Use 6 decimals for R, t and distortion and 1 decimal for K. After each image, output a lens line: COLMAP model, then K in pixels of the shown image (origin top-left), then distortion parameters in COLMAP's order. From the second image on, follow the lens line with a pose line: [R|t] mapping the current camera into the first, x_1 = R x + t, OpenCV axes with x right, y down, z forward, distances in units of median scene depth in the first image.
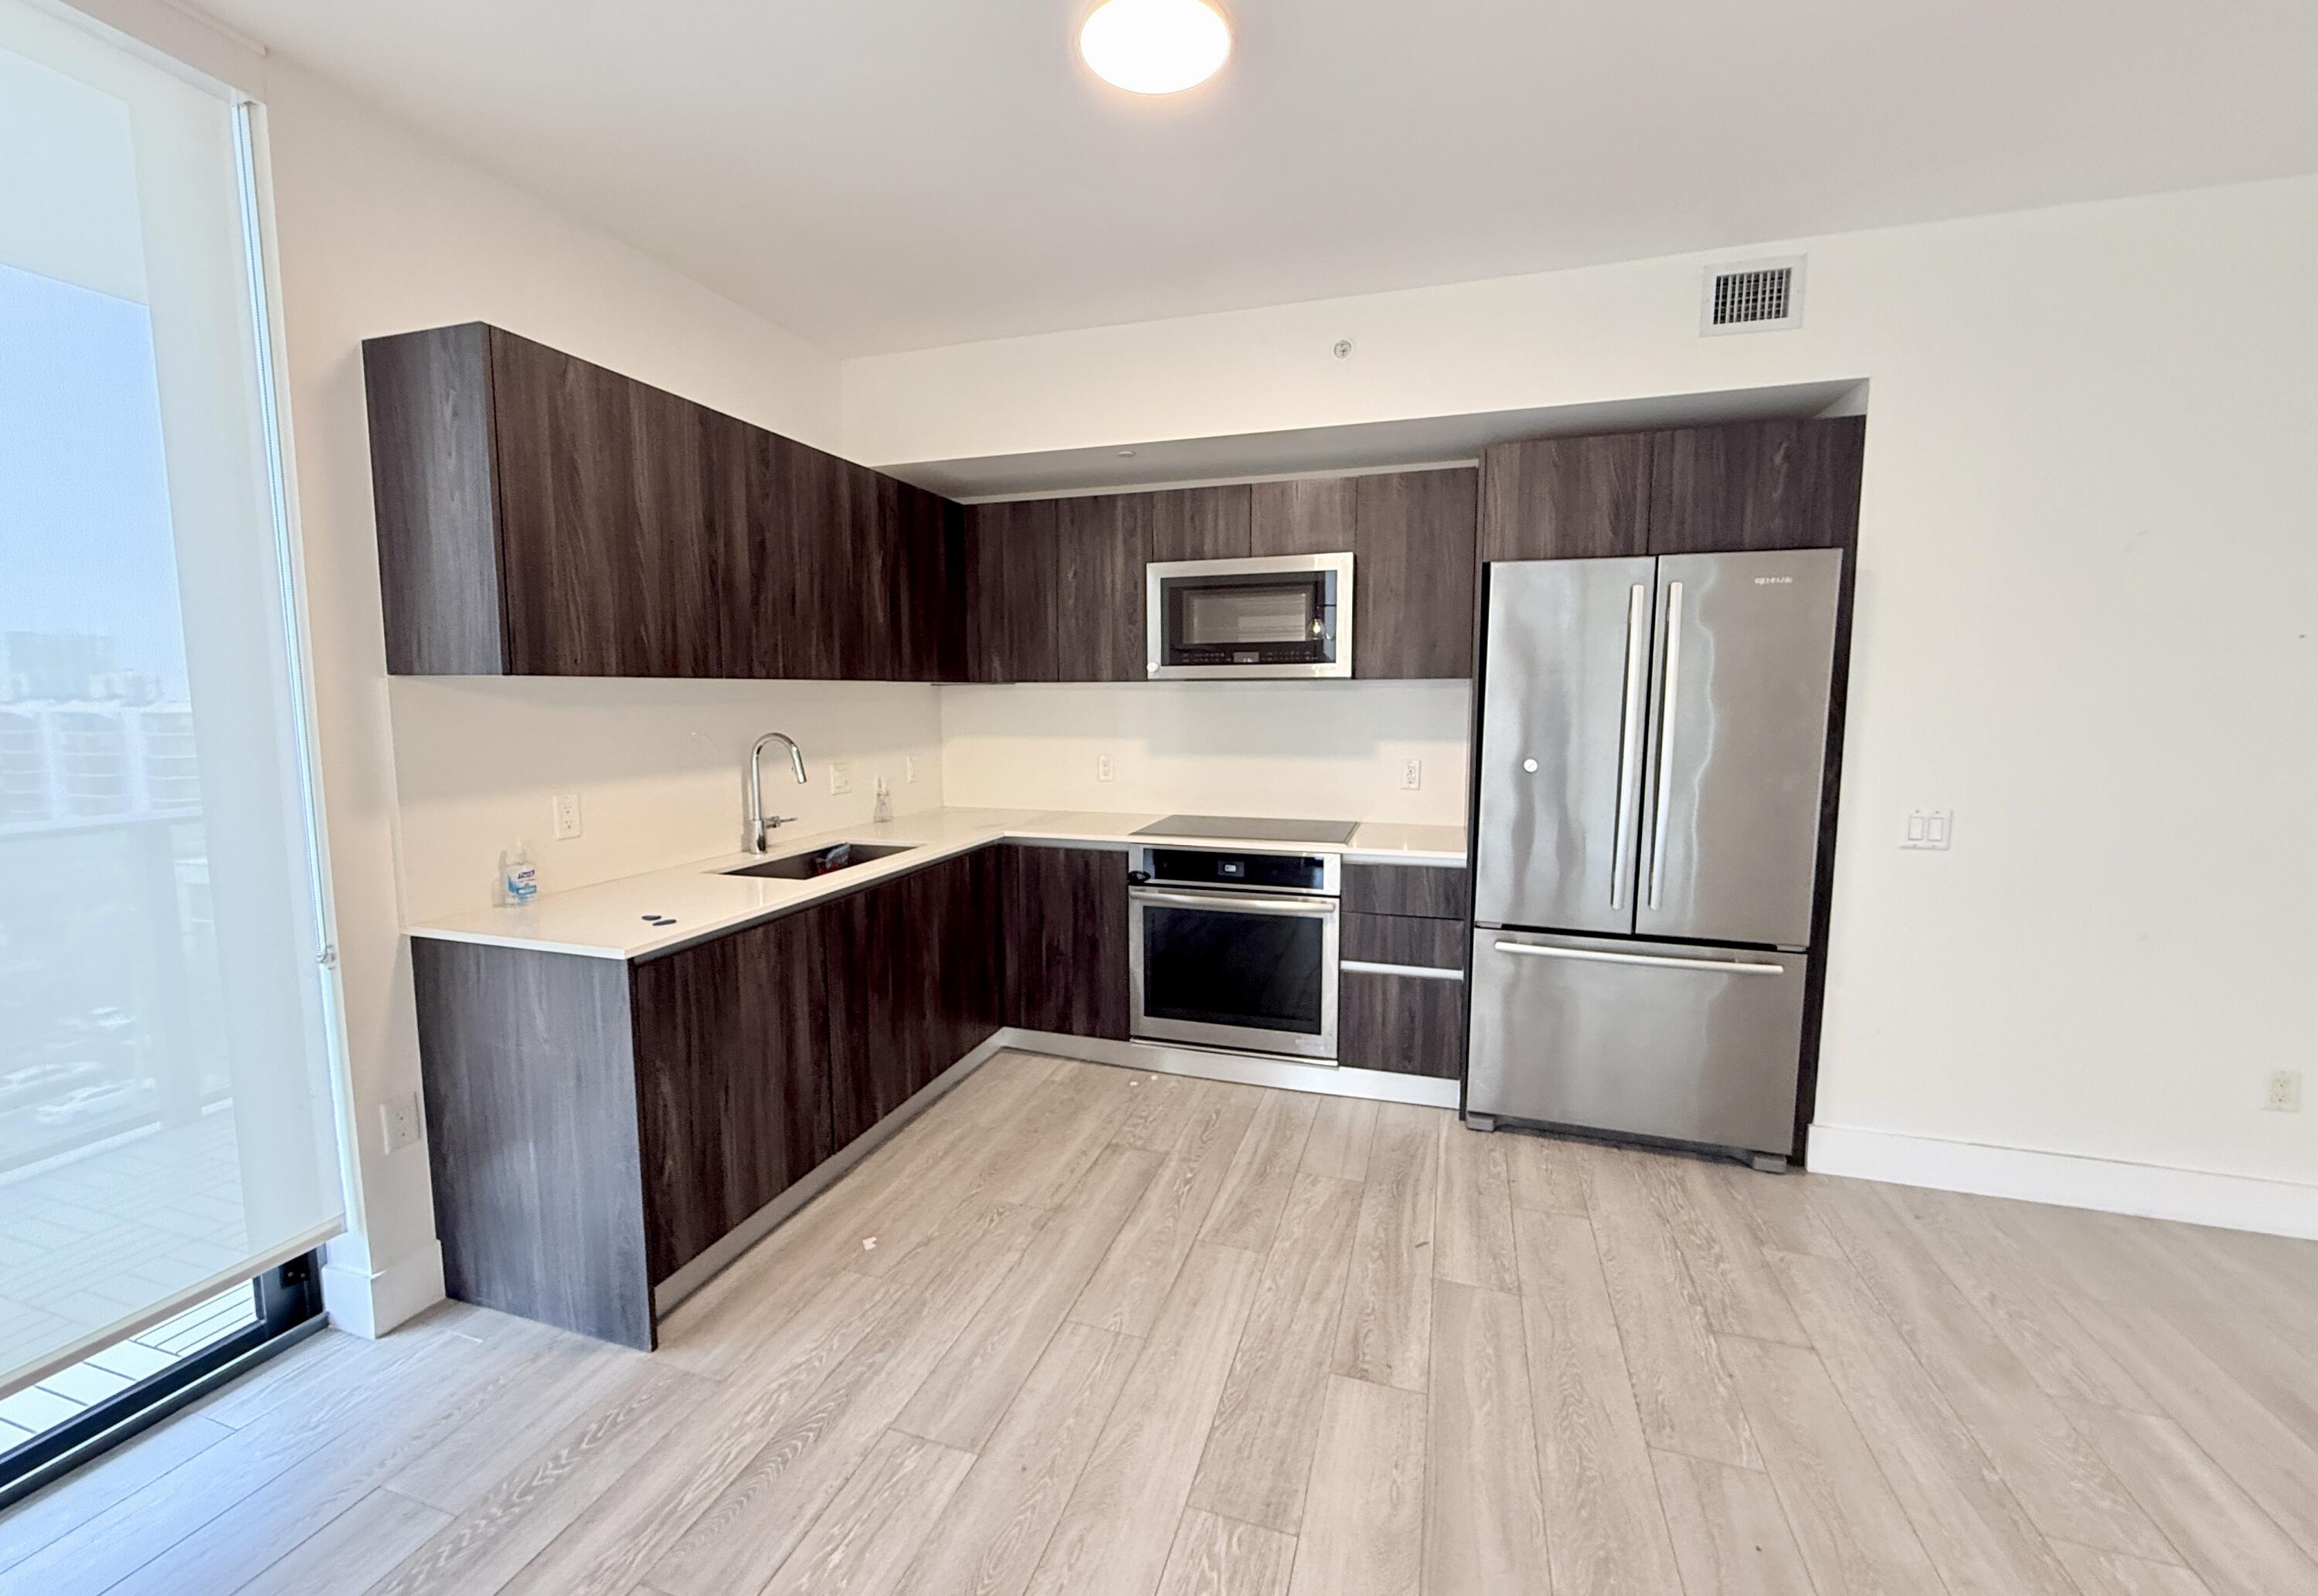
lens RADIAL K [[928.3, 0, 1152.4], [0, 928.3, 787.5], [0, 0, 1]] dist [-0.002109, -0.000165]
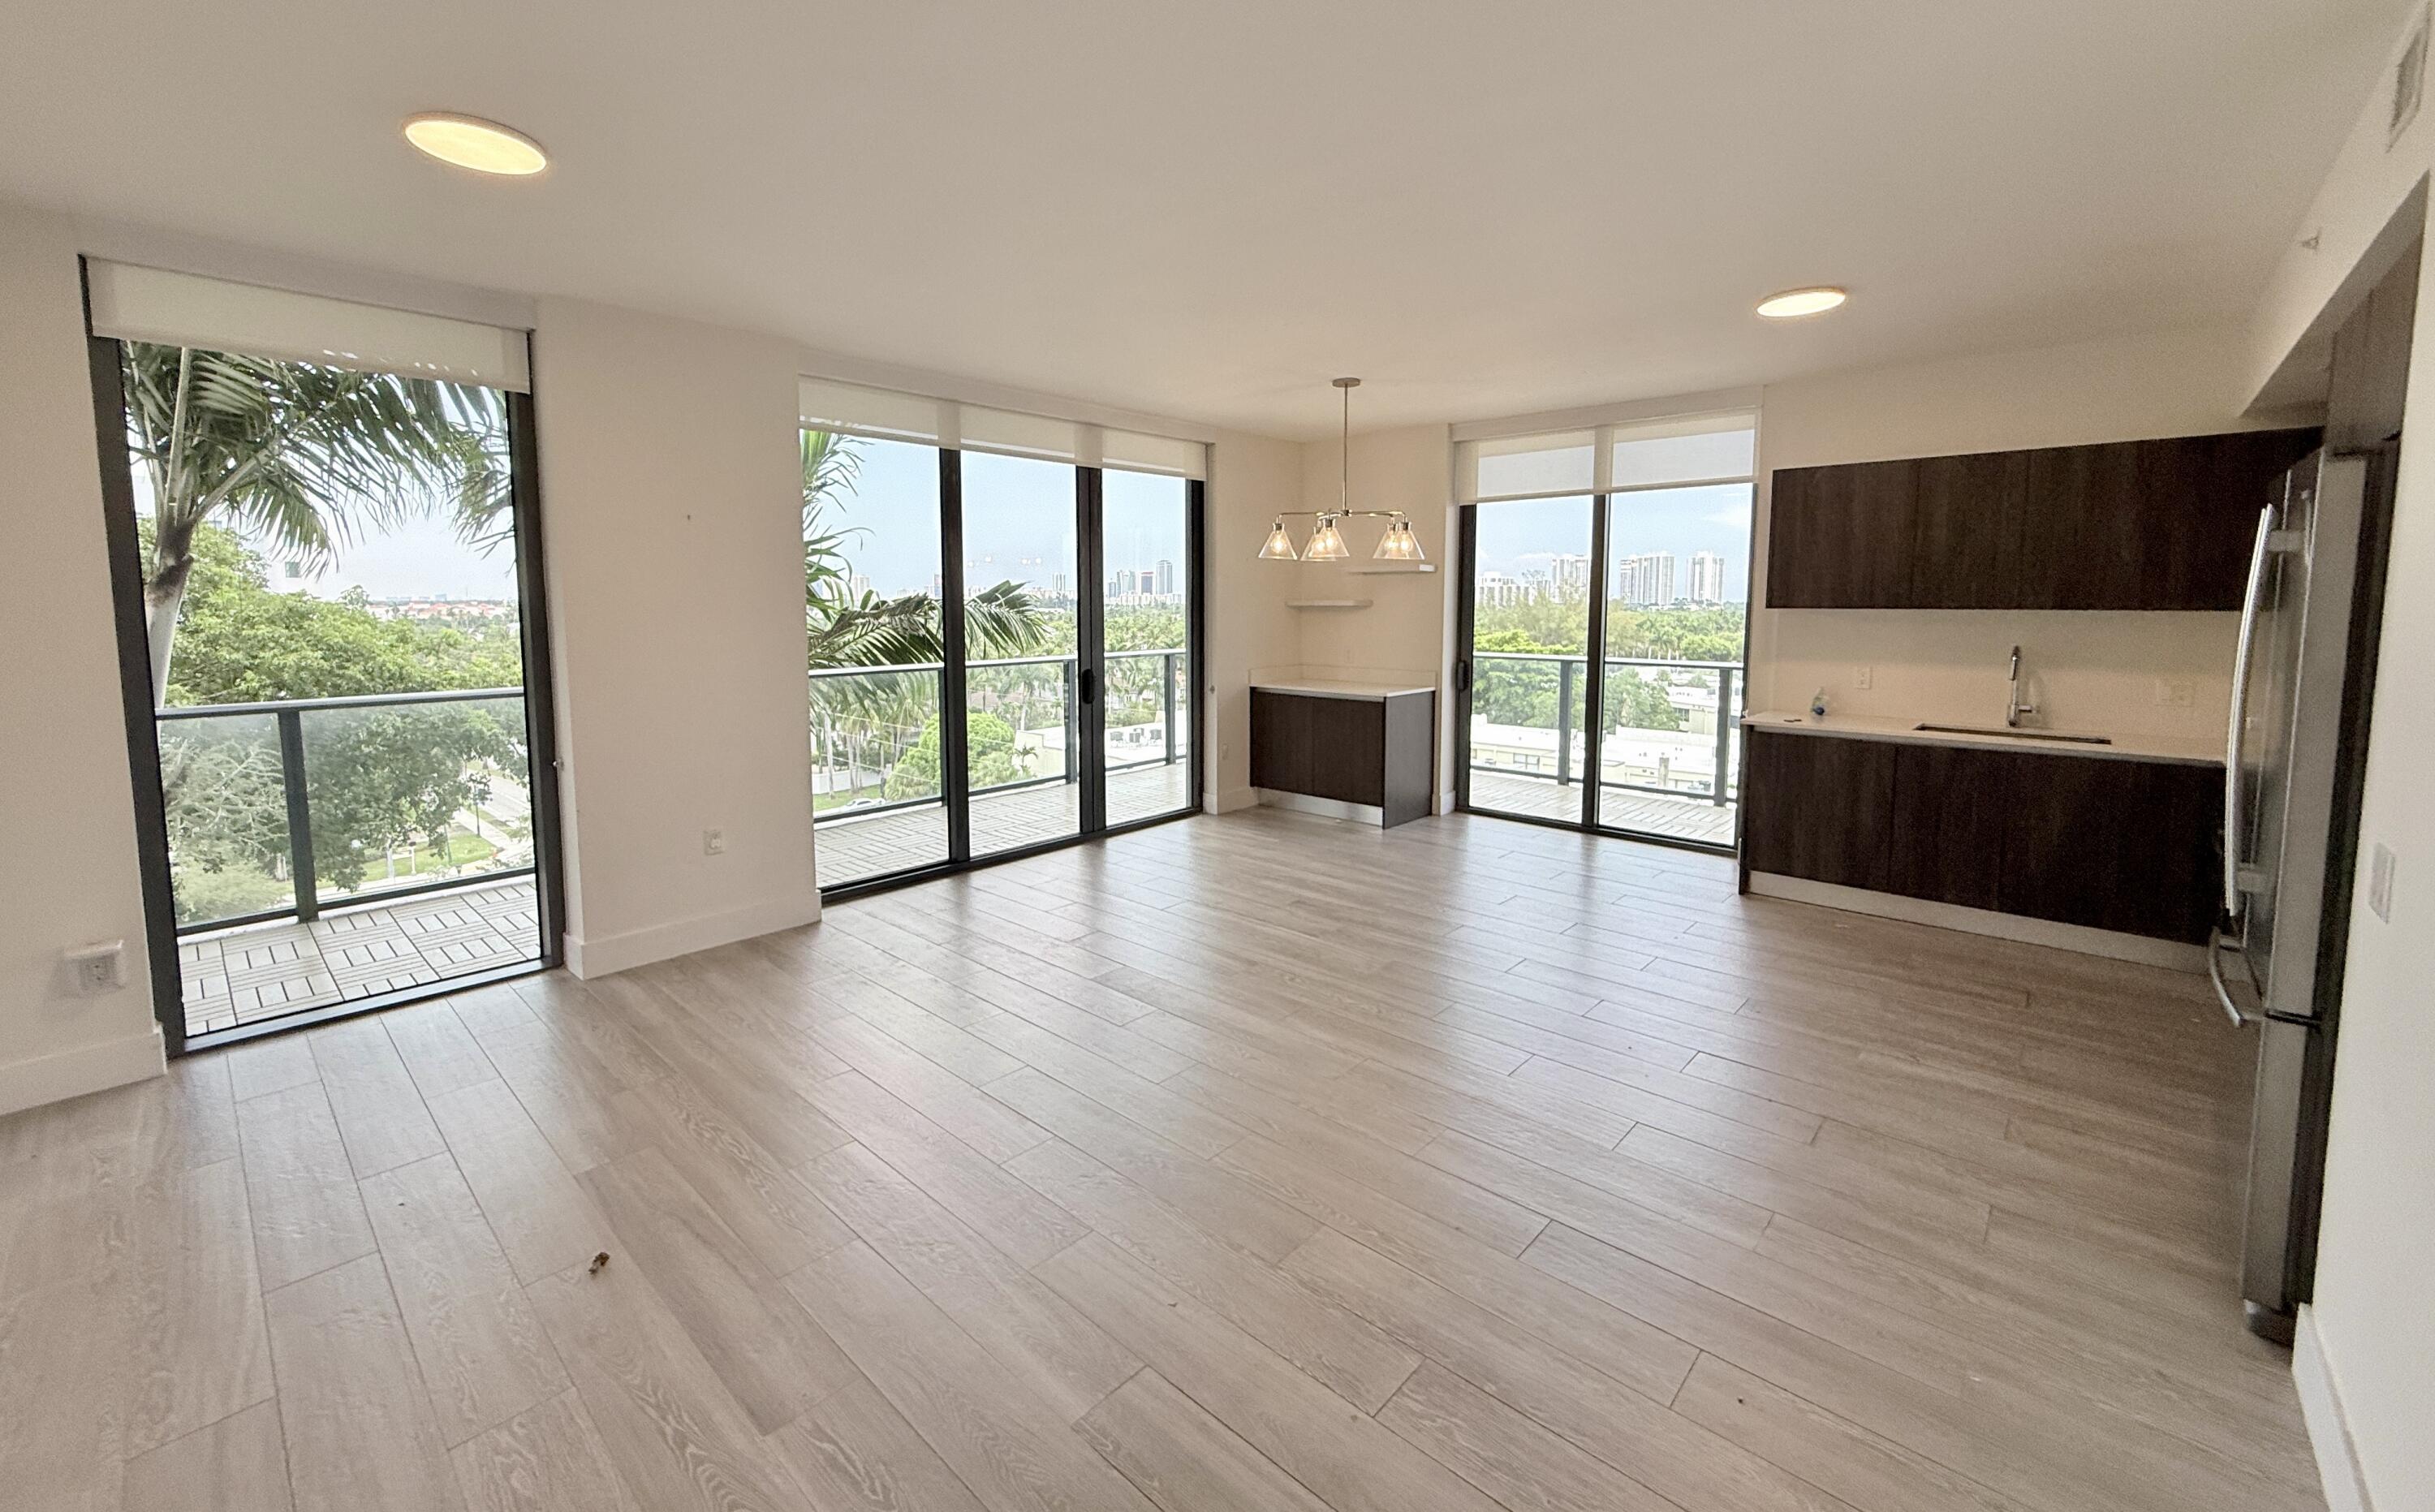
lens RADIAL K [[969.9, 0, 1205.1], [0, 969.9, 685.2], [0, 0, 1]] dist [0.001256, 0.000224]
pose [[-0.417725, 0.083843, -0.904697, 1.694772], [-0.090774, 0.986900, 0.133374, -0.095268], [0.904028, 0.137836, -0.404642, 0.530232]]
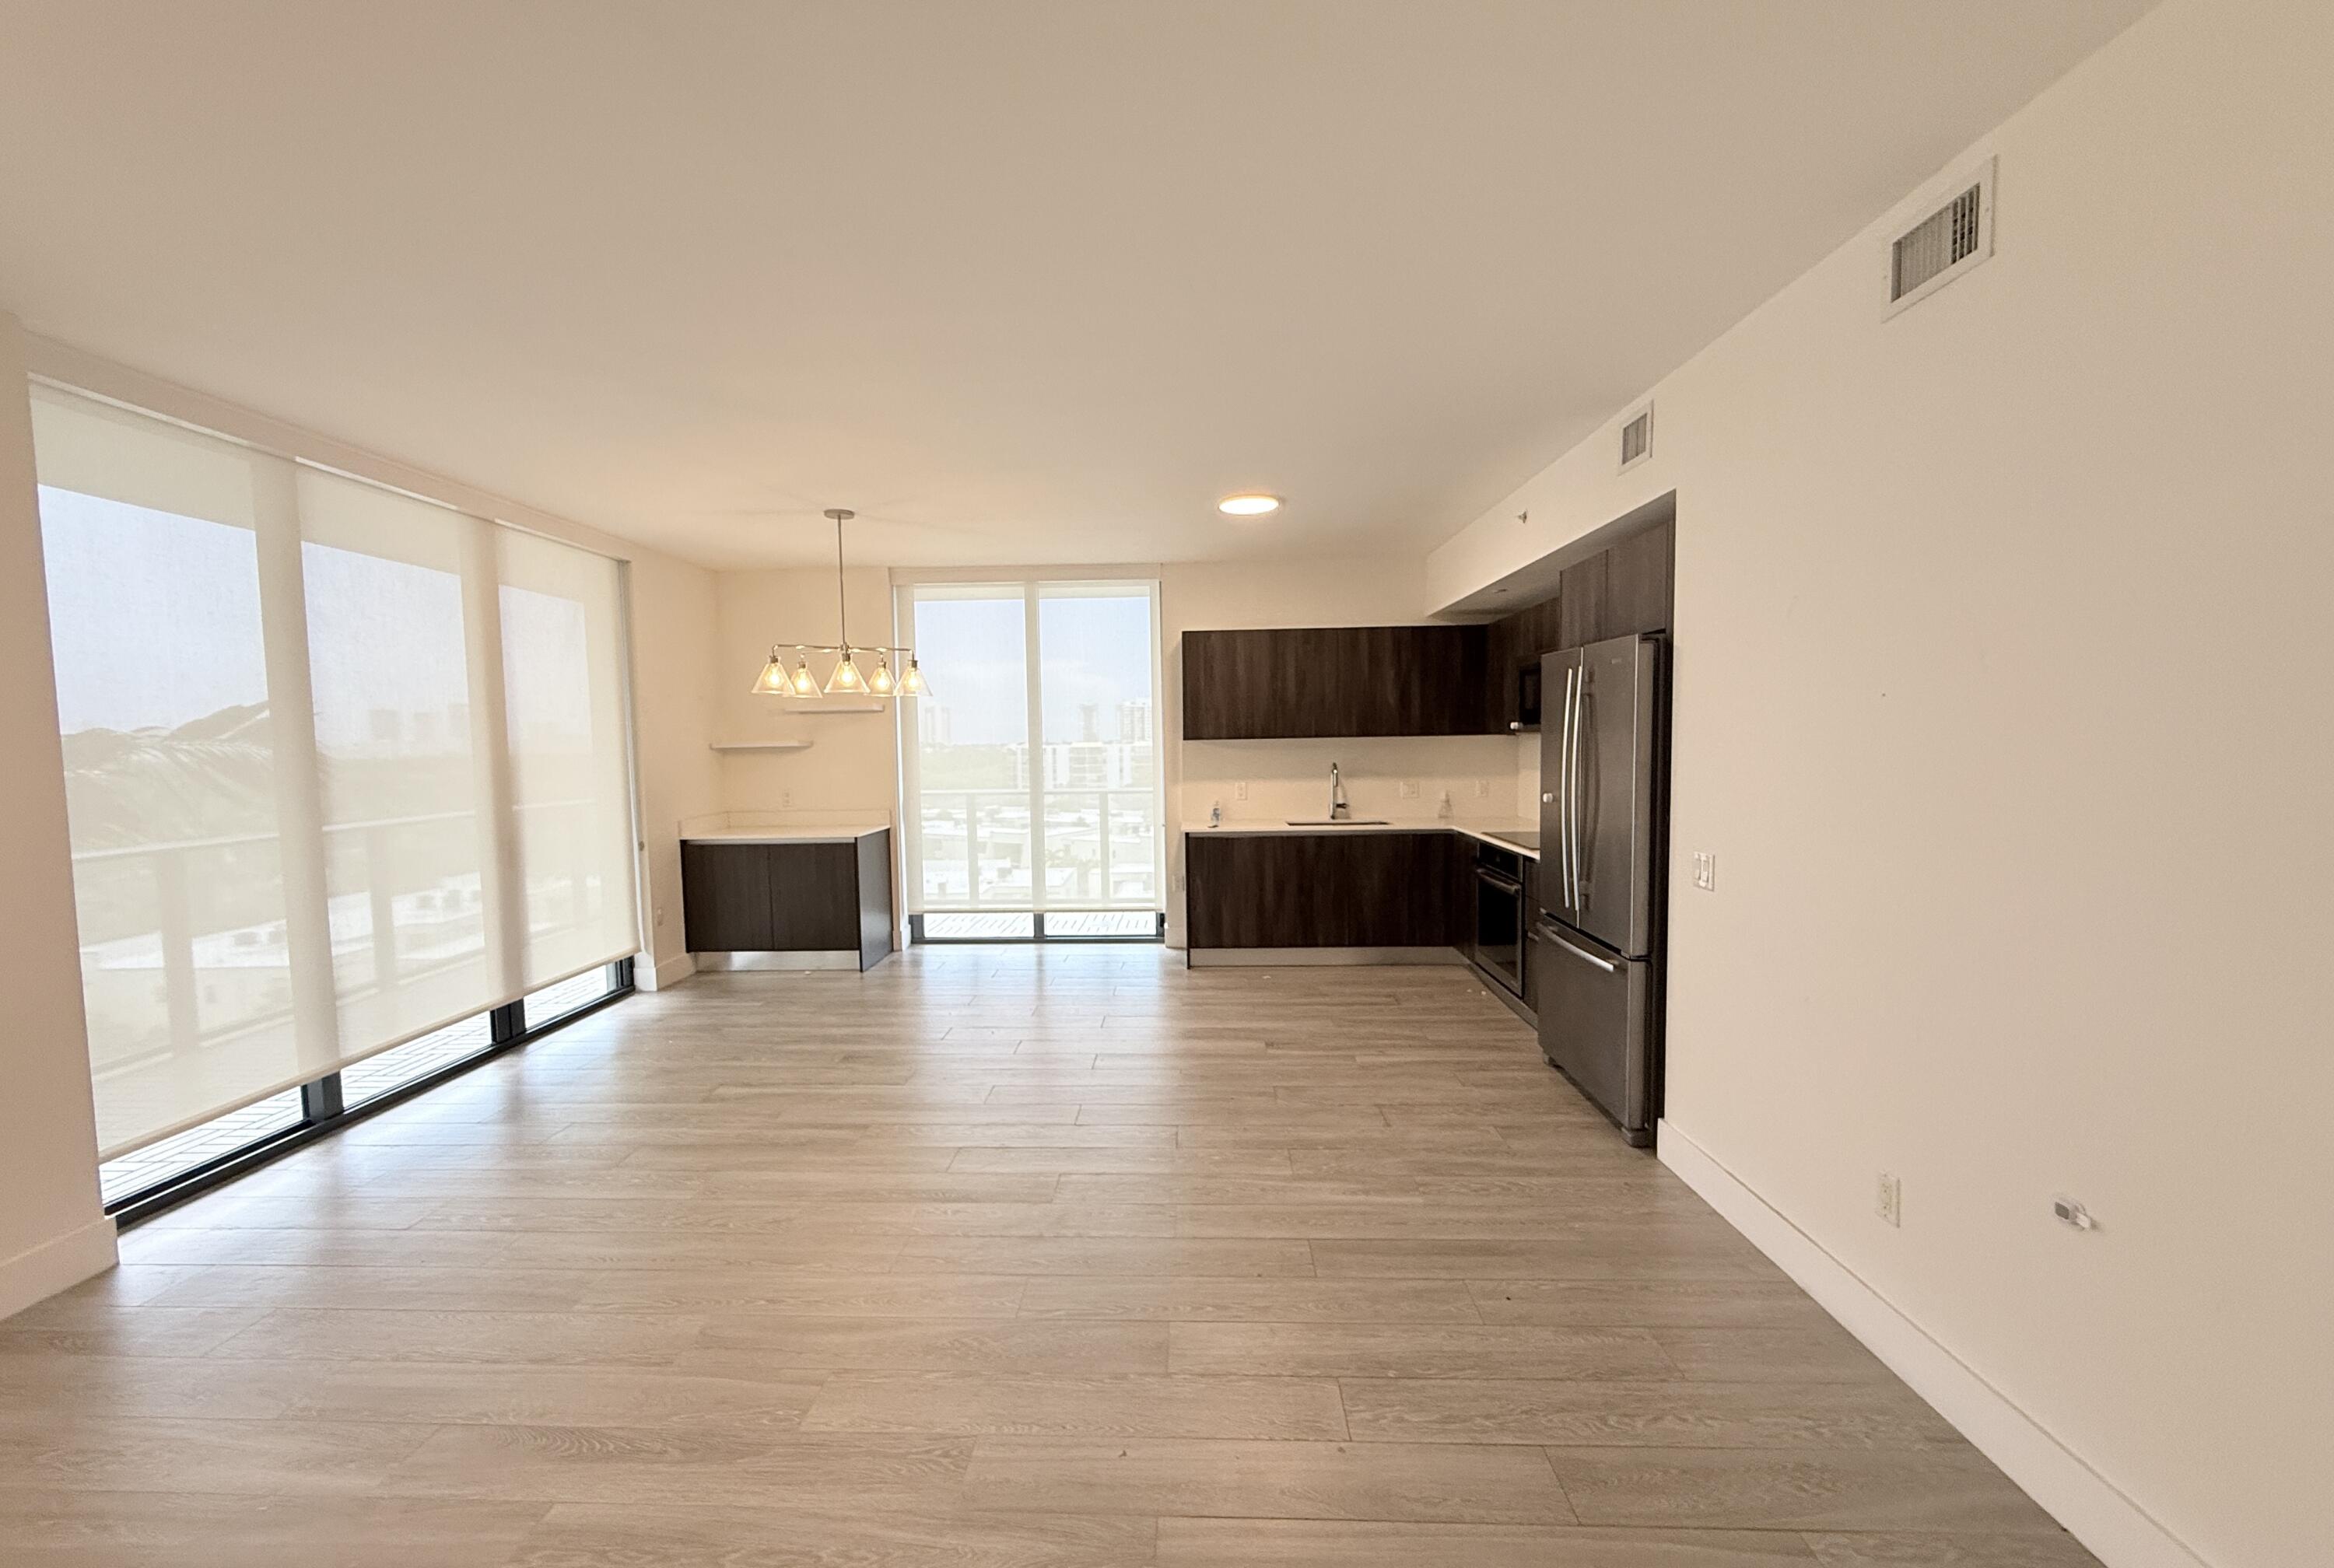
lens RADIAL K [[933.0, 0, 1154.5], [0, 933.0, 800.4], [0, 0, 1]] dist [-0.000906, -0.000239]
pose [[0.268177, 0.062303, -0.961353, 1.709004], [-0.081969, 0.995764, 0.041668, -0.030883], [0.959876, 0.067626, 0.272148, 0.044476]]
